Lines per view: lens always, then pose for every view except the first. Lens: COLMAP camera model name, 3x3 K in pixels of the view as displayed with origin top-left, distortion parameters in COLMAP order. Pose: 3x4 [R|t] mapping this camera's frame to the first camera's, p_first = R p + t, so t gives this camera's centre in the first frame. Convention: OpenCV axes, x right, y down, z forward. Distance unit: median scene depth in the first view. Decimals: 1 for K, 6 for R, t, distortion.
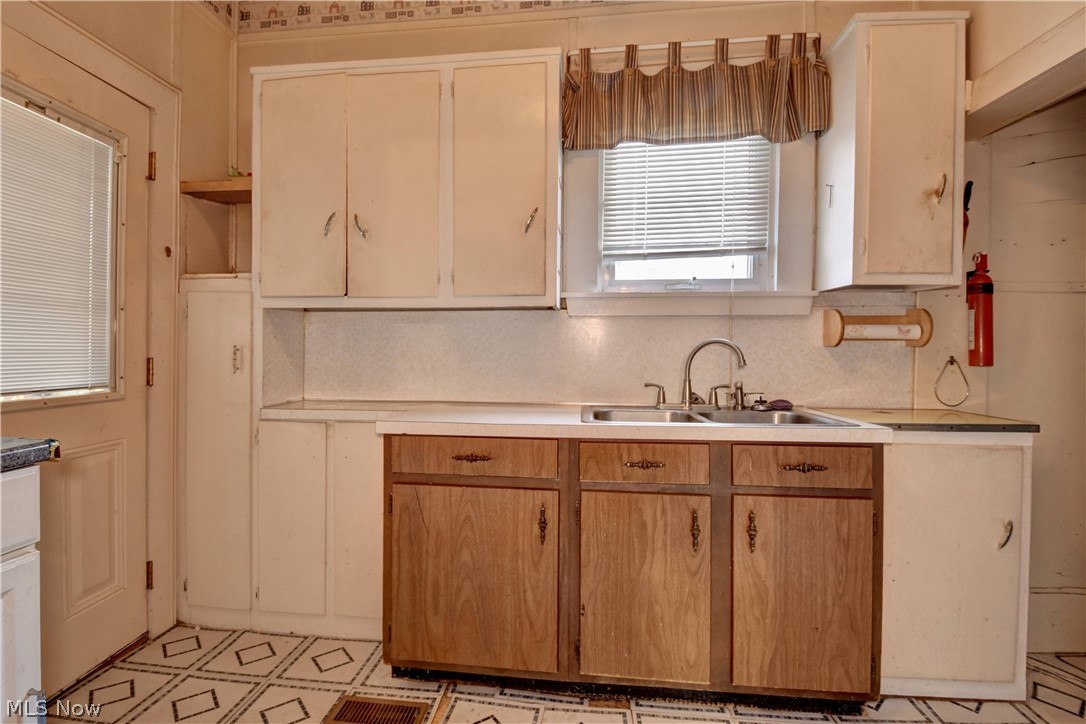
lens RADIAL K [[489.9, 0, 539.8], [0, 489.9, 361.3], [0, 0, 1]] dist [-0.003746, -0.001007]
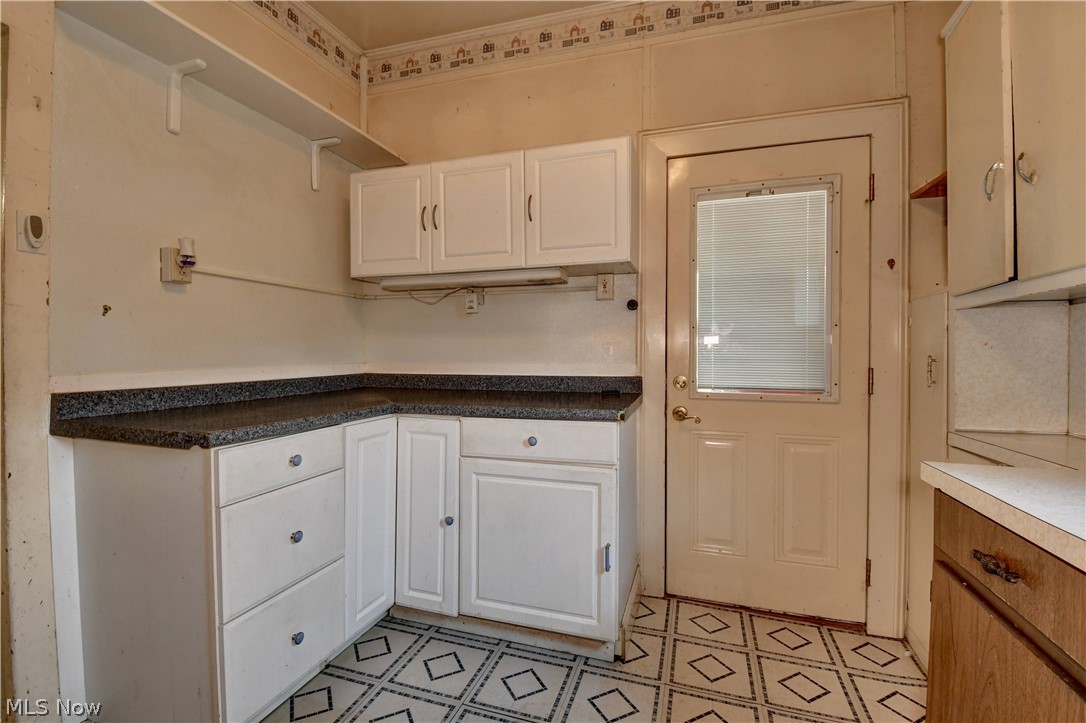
lens RADIAL K [[489.9, 0, 539.4], [0, 489.9, 355.8], [0, 0, 1]] dist [-0.003746, -0.001007]
pose [[-0.175653, -0.006840, -0.984428, 0.384955], [-0.021344, 0.999767, -0.003138, -0.014732], [0.984221, 0.020461, -0.175758, 0.481674]]
